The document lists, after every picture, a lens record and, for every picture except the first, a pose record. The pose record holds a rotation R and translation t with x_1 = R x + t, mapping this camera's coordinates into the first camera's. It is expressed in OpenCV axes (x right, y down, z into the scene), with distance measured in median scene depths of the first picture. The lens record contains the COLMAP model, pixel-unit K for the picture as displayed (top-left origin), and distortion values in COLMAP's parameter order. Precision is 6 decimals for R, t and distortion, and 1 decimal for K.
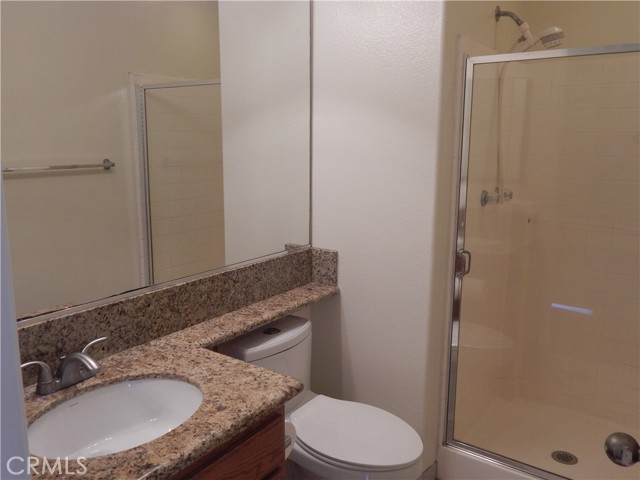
lens RADIAL K [[538.1, 0, 320.5], [0, 538.1, 239.9], [0, 0, 1]] dist [0.015400, 0.018015]
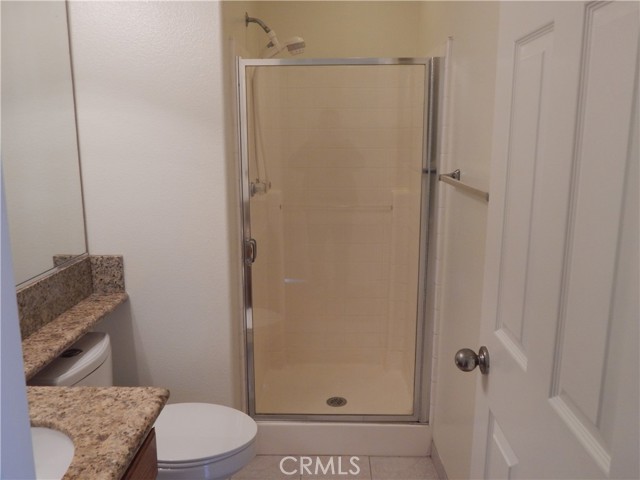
lens RADIAL K [[538.1, 0, 321.6], [0, 538.1, 239.4], [0, 0, 1]] dist [0.015400, 0.018015]
pose [[0.832537, -0.118128, 0.541229, -0.196349], [0.112853, 0.992678, 0.043065, -0.008654], [-0.542353, 0.025226, 0.839772, 0.017857]]
